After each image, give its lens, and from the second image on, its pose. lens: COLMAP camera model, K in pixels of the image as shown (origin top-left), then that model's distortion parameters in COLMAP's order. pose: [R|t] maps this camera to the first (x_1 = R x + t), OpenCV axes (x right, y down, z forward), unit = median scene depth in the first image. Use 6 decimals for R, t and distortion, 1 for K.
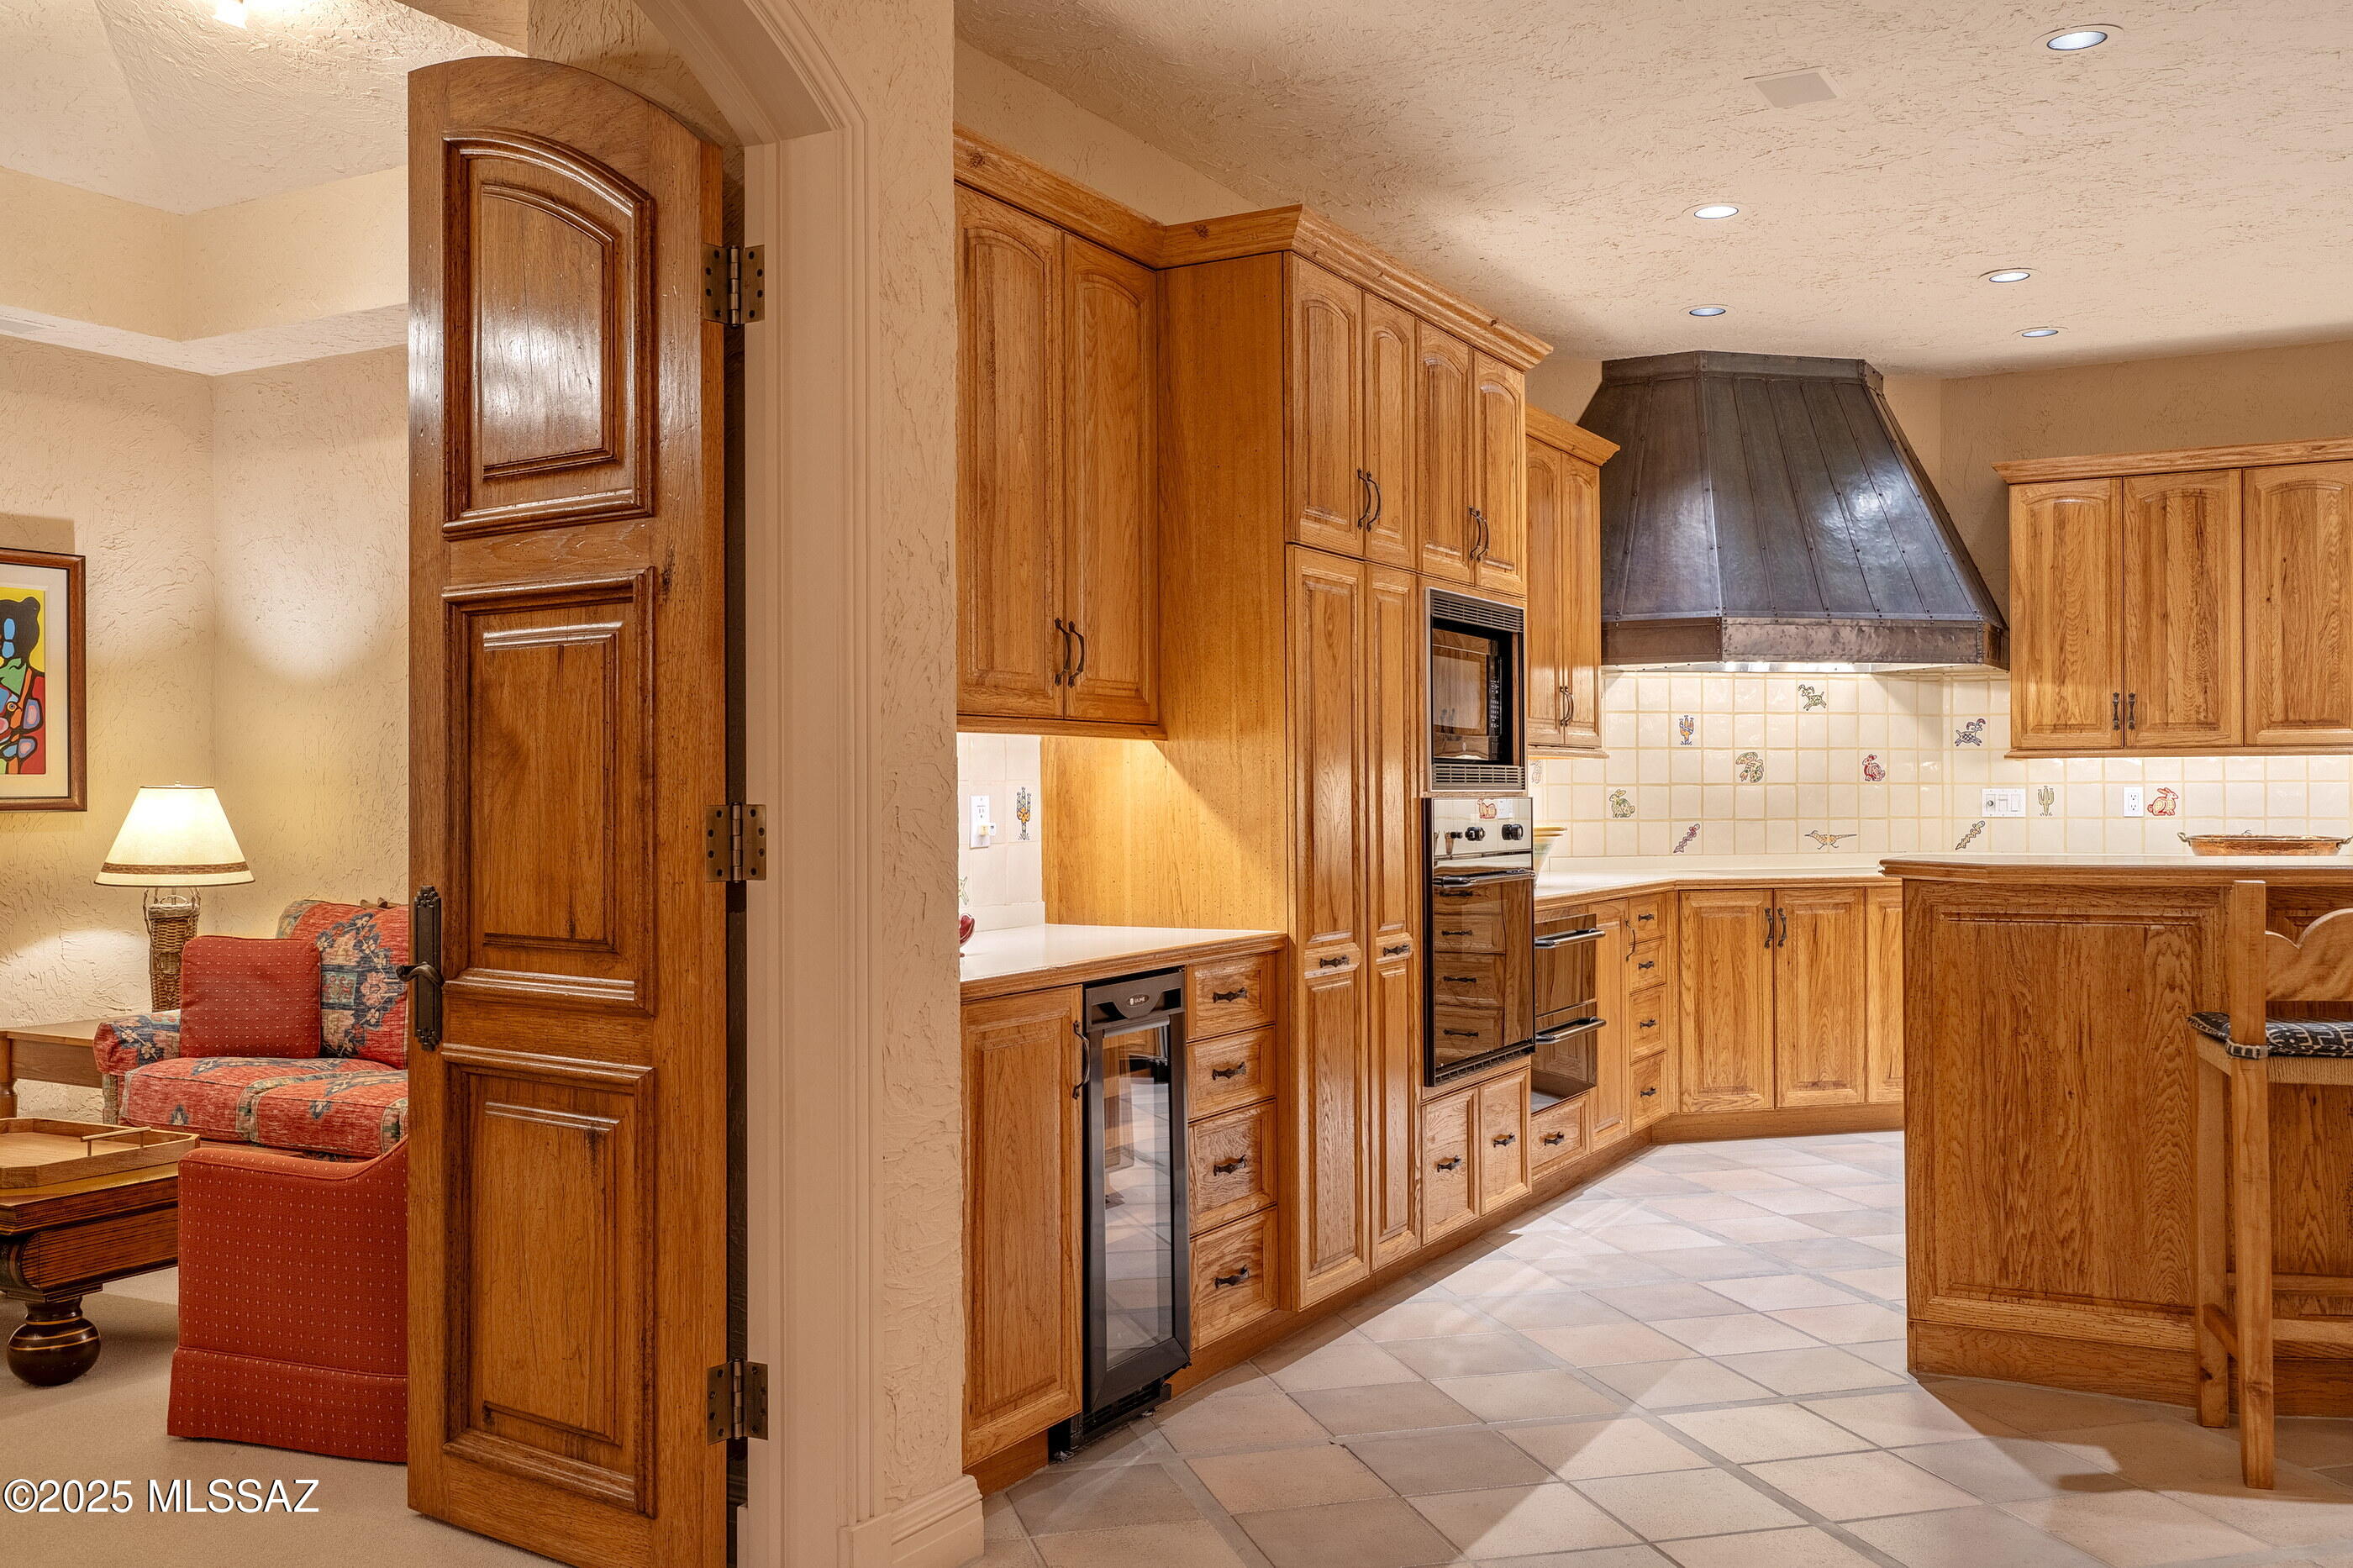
lens RADIAL K [[2055.4, 0, 1163.8], [0, 2055.4, 779.7], [0, 0, 1]] dist [0.020090, 0.000022]
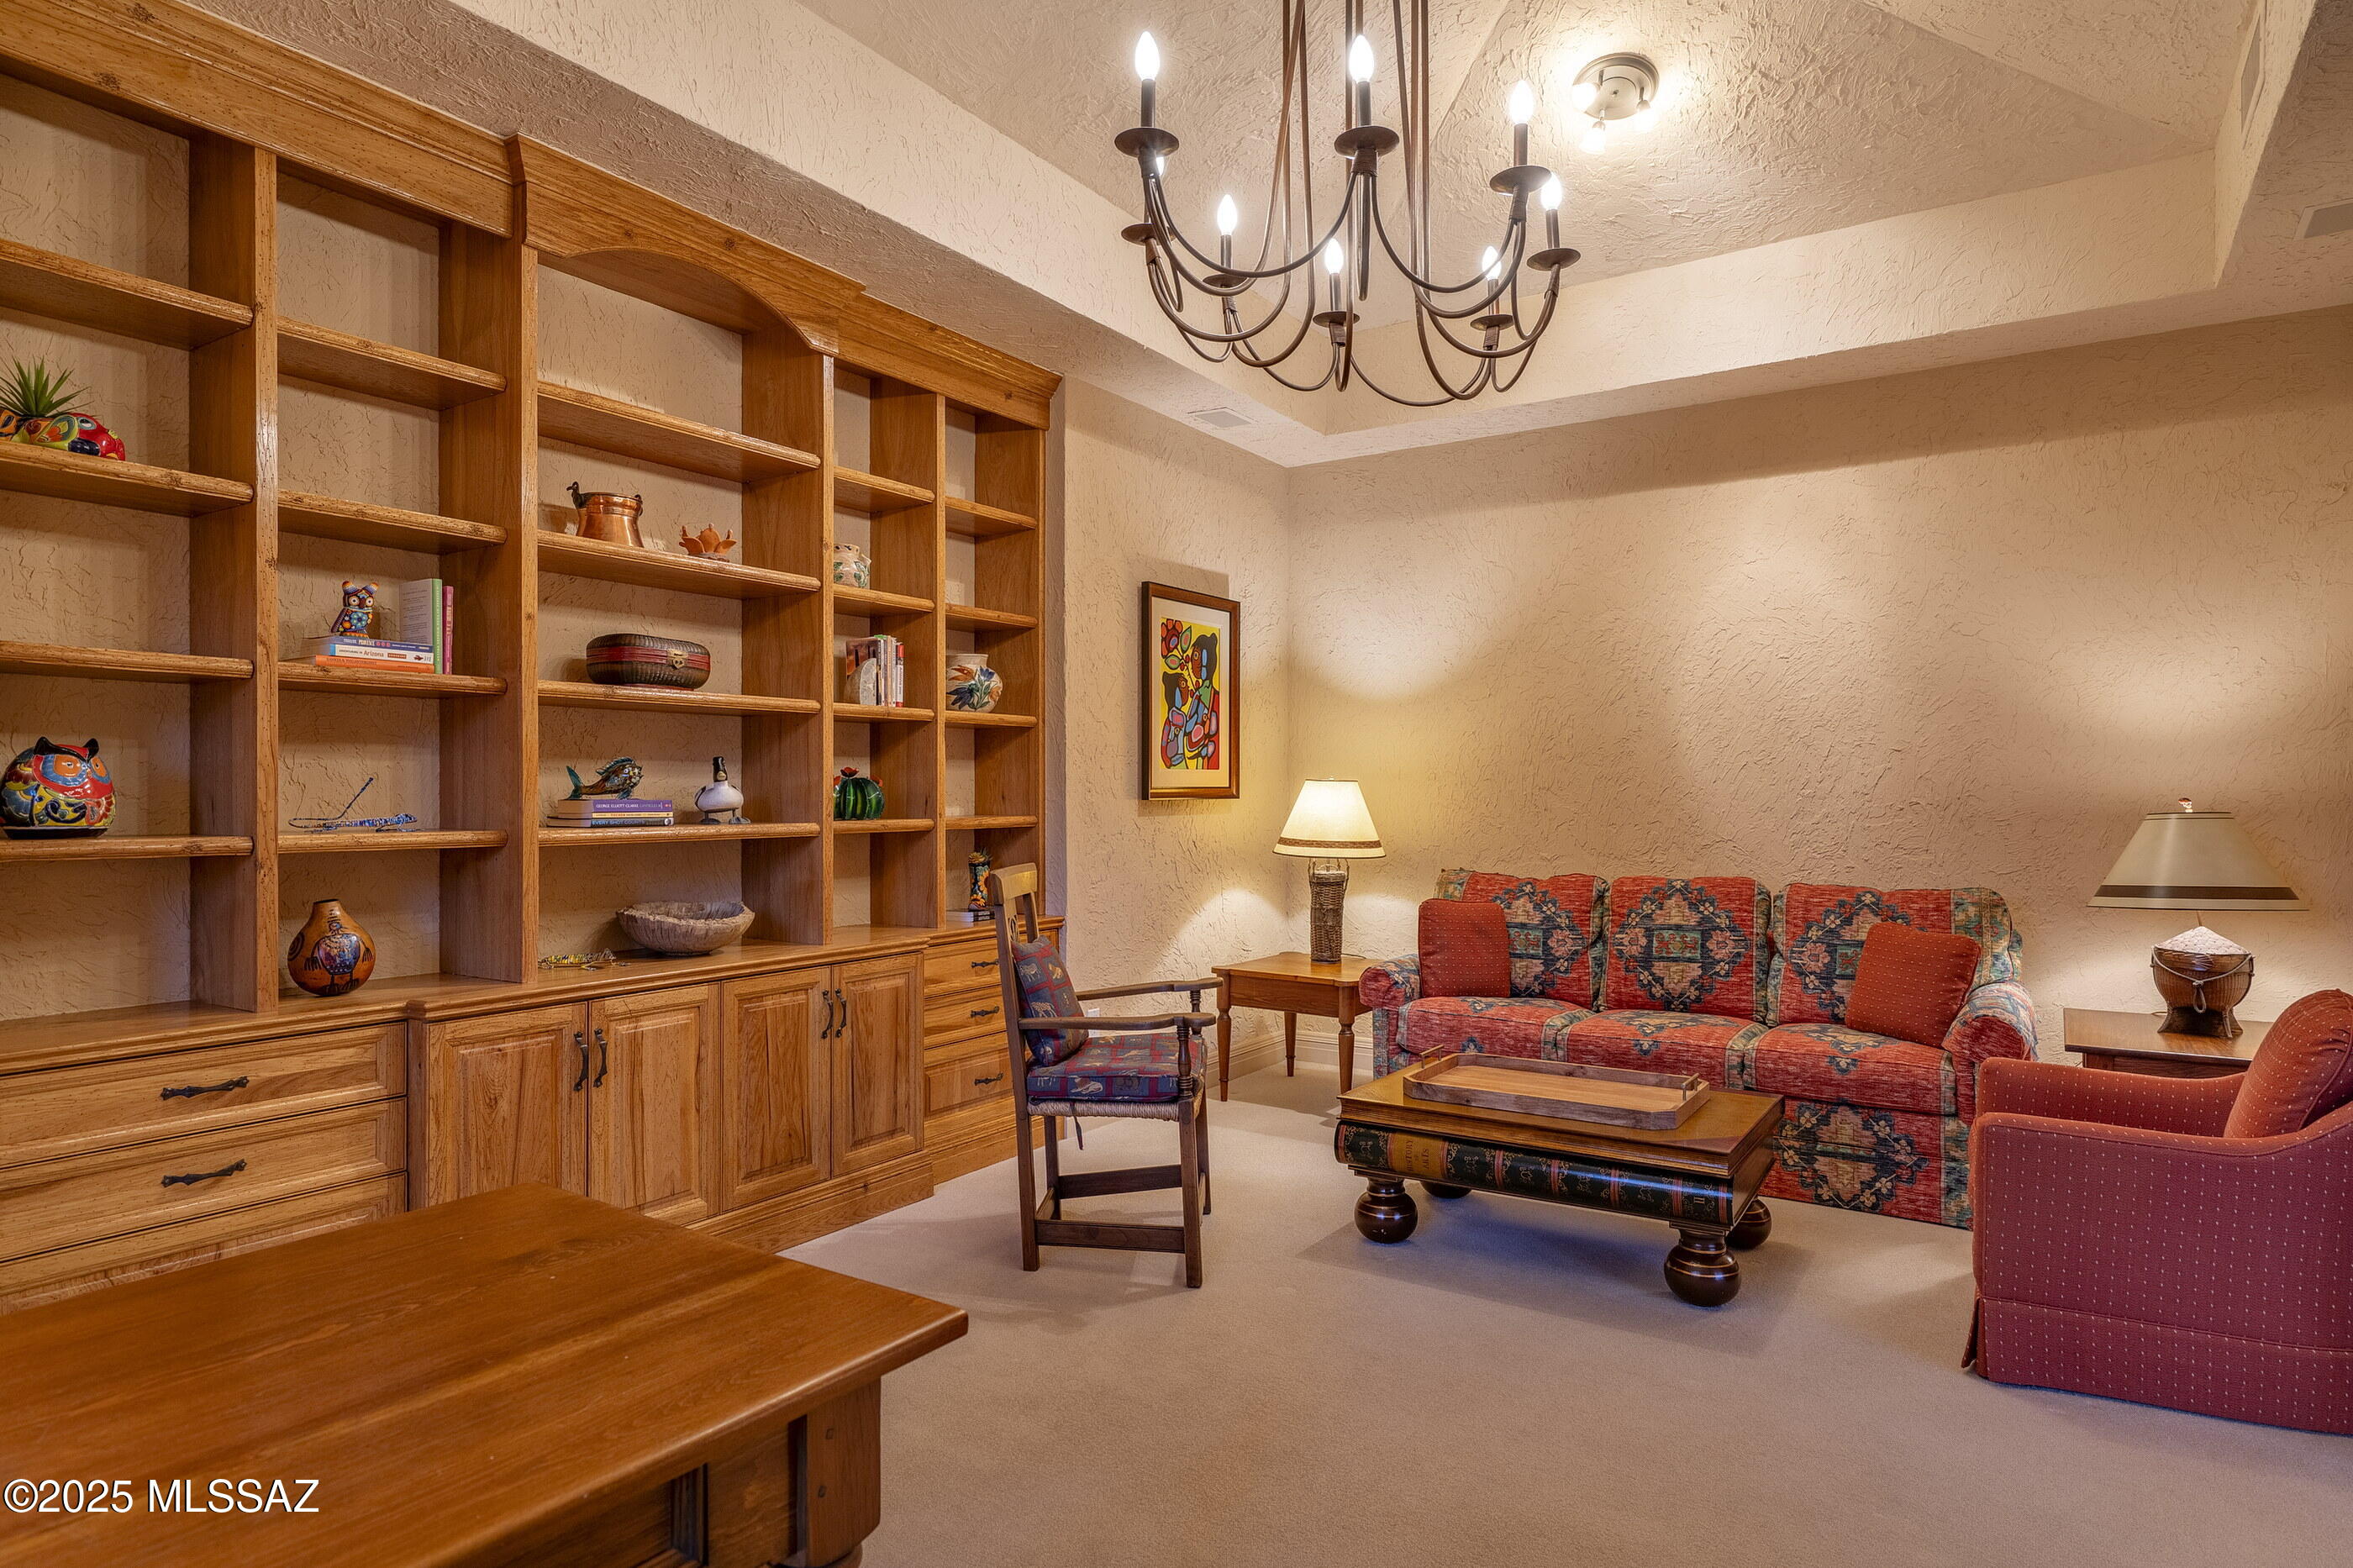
lens RADIAL K [[1327.3, 0, 1160.5], [0, 1327.3, 788.0], [0, 0, 1]] dist [0.003773, 0.001666]
pose [[0.996531, 0.008374, -0.082800, -0.558486], [-0.007929, 0.999952, 0.005704, 0.004888], [0.082844, -0.005027, 0.996550, 0.178804]]
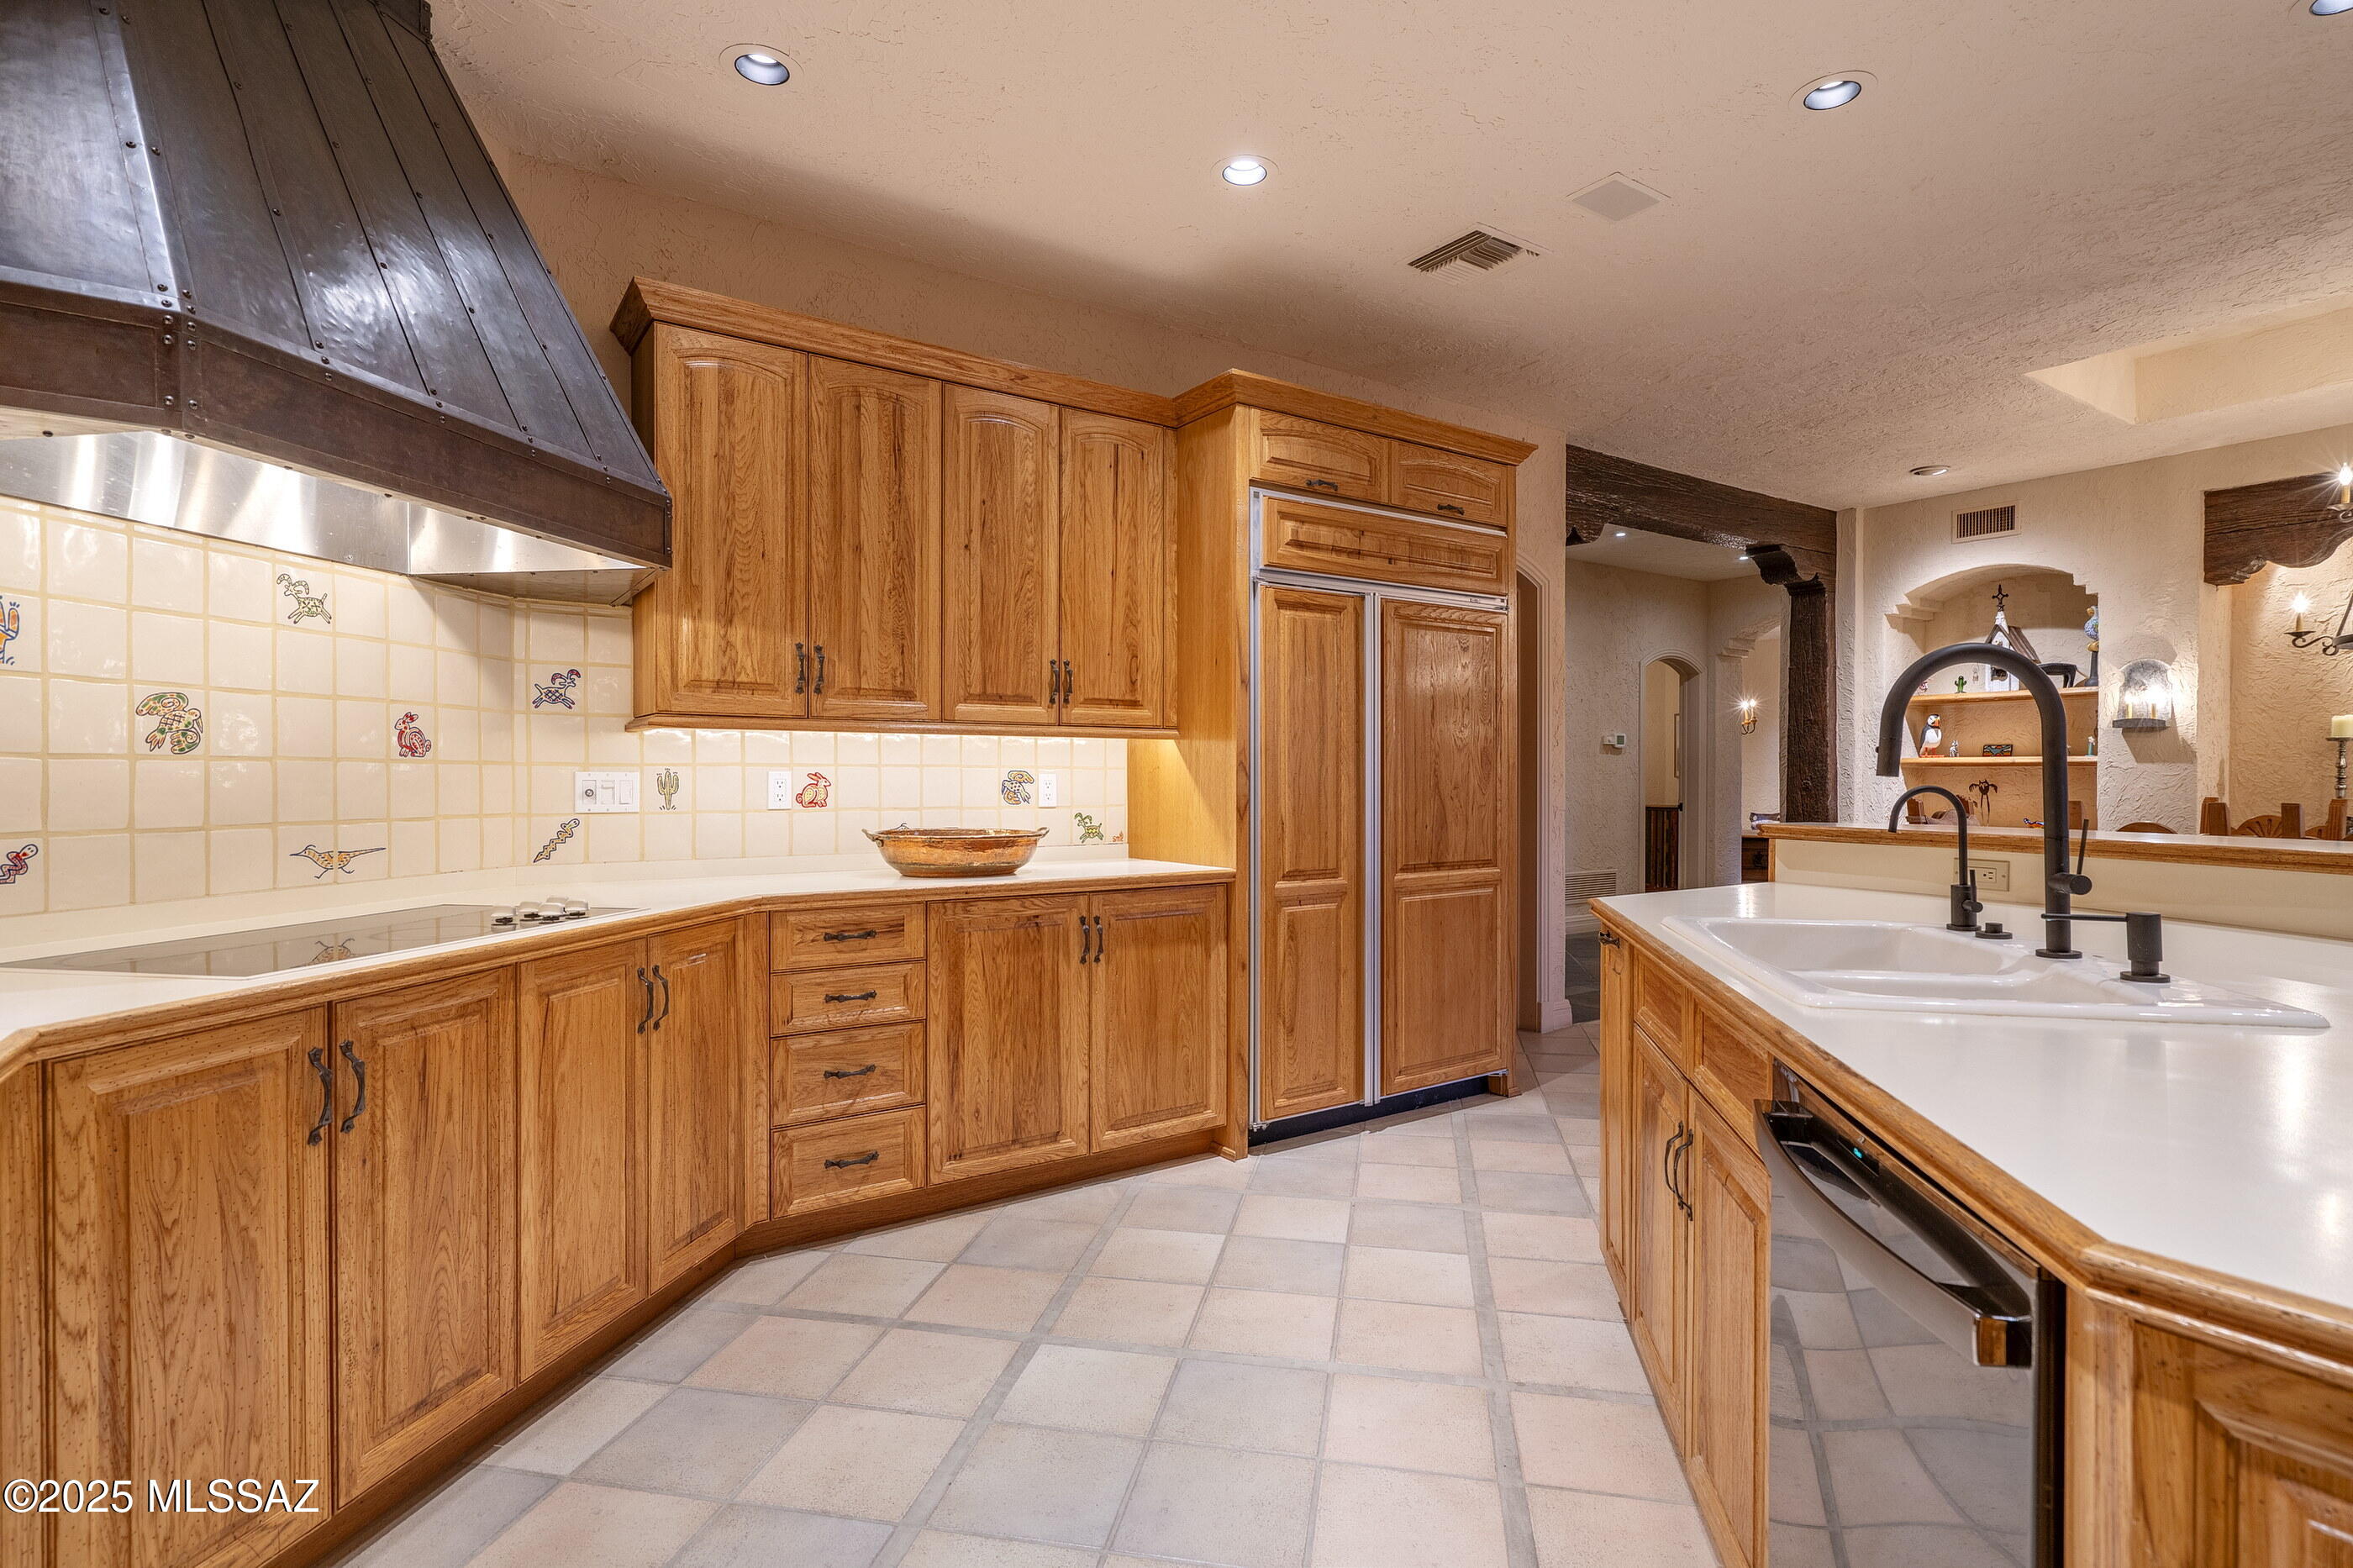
lens RADIAL K [[1129.7, 0, 1152.7], [0, 1129.7, 789.0], [0, 0, 1]] dist [-0.001597, 0.000089]
pose [[0.439722, -0.003181, 0.898128, 0.189411], [-0.009685, 0.999919, 0.008284, 0.006826], [-0.898082, -0.012341, 0.439656, 0.873168]]
